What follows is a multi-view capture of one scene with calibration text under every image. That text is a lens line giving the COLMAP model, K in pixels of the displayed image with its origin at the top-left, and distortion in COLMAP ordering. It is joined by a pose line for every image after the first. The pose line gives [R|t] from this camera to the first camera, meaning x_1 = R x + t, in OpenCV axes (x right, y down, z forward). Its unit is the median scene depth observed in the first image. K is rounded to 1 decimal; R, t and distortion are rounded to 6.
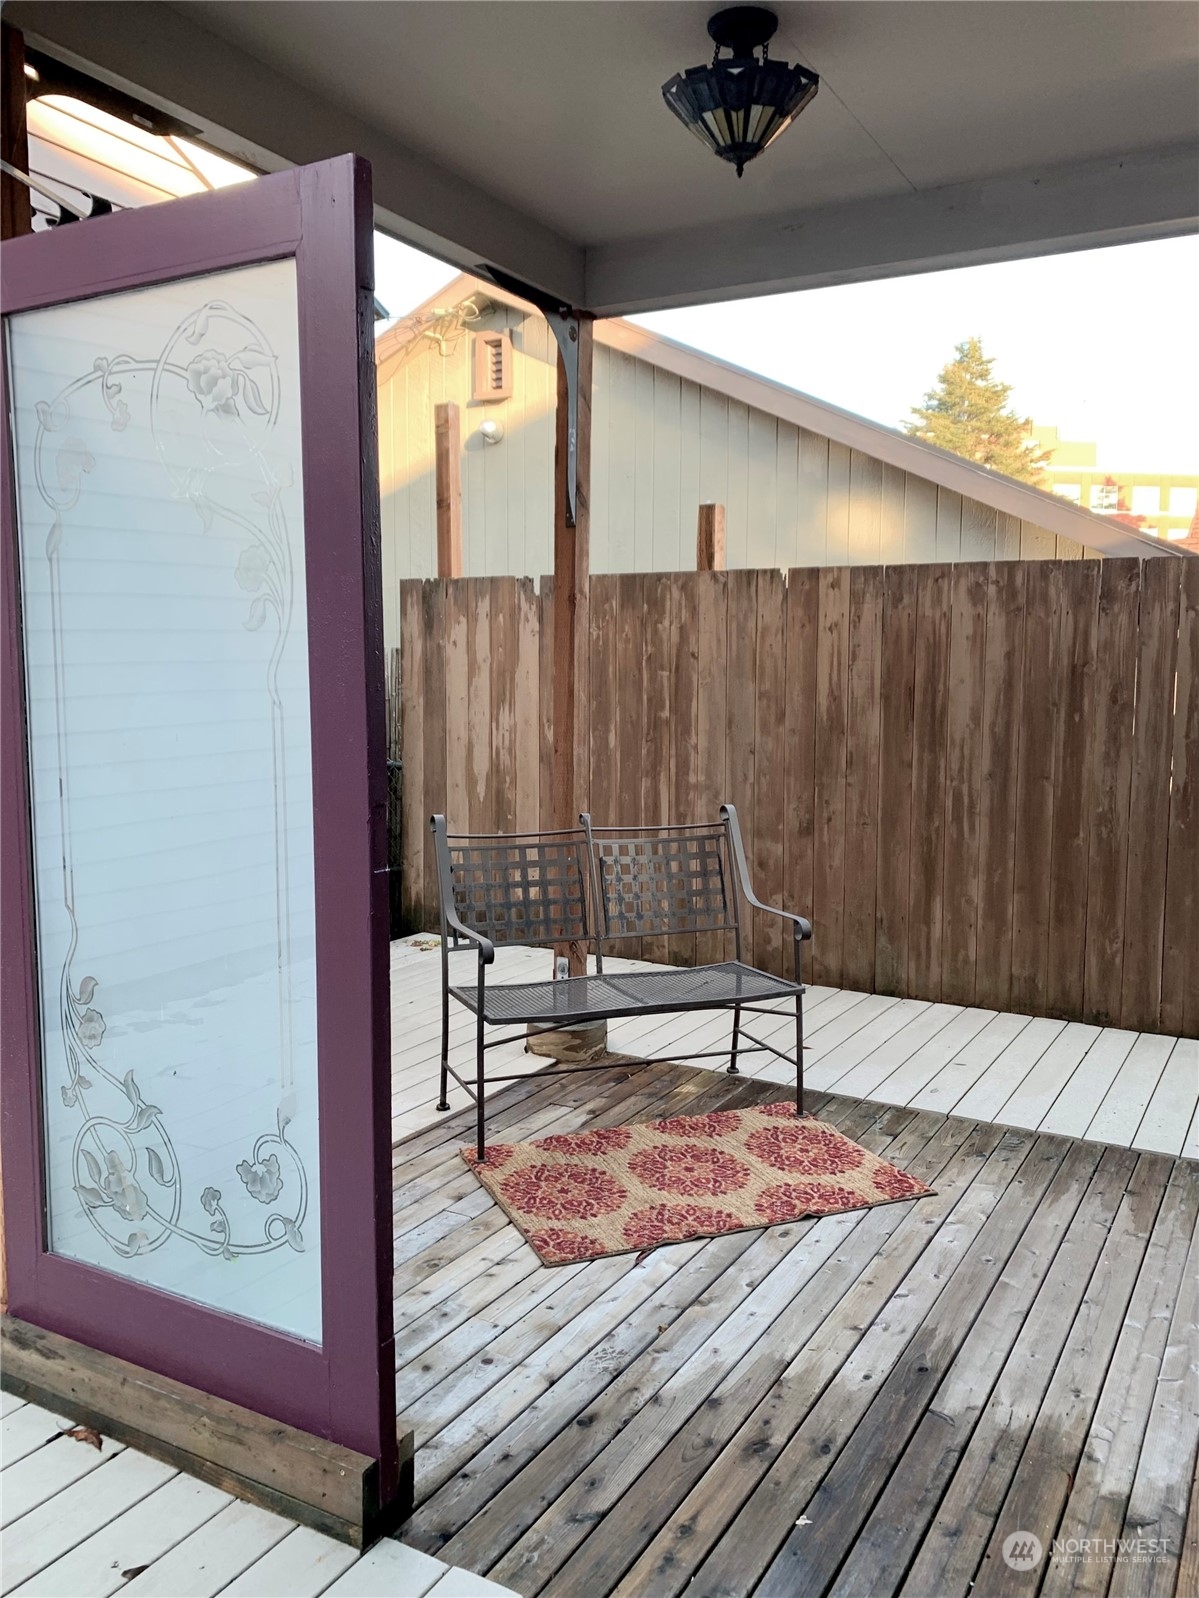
lens RADIAL K [[1240.4, 0, 610.6], [0, 1240.4, 805.1], [0, 0, 1]] dist [0.039065, -0.046647]
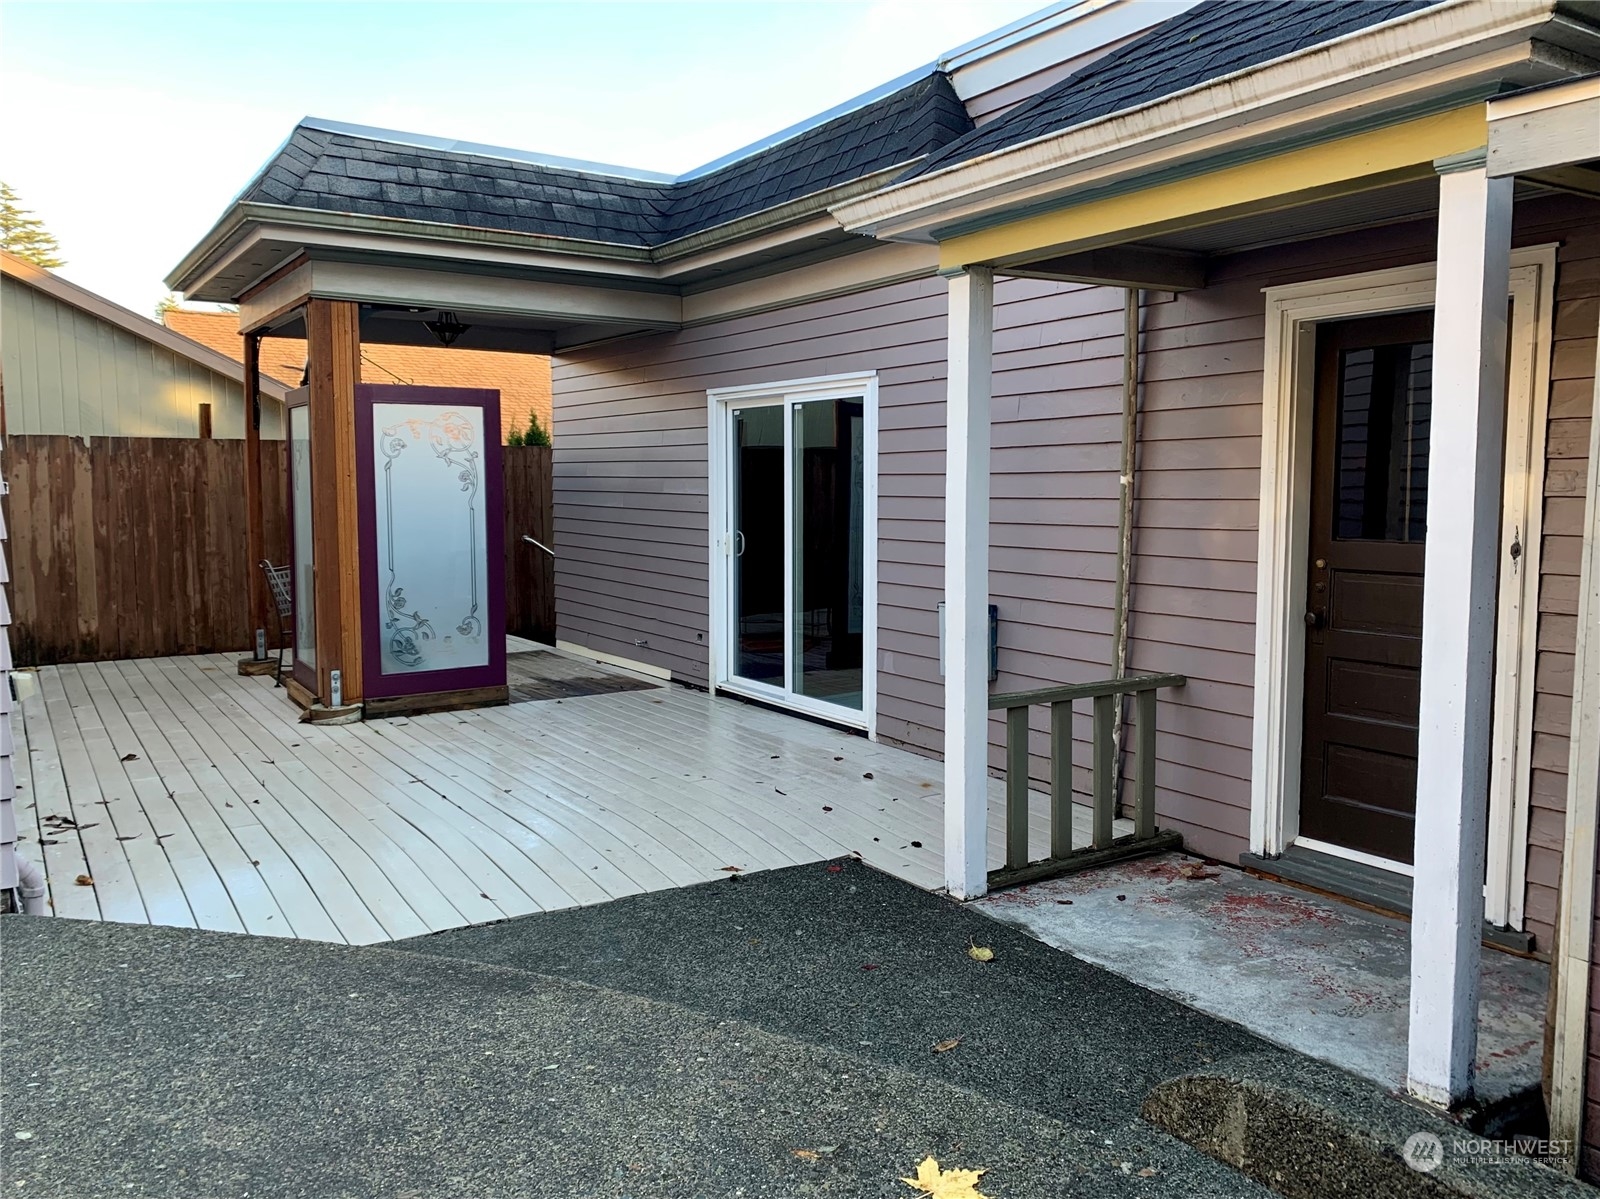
lens RADIAL K [[1242.0, 0, 801.6], [0, 1242.0, 594.1], [0, 0, 1]] dist [0.039065, -0.046647]
pose [[0.455399, -0.092306, 0.885489, -1.176816], [0.097102, 0.993827, 0.053661, 0.030028], [-0.884976, 0.061546, 0.461551, -0.632589]]
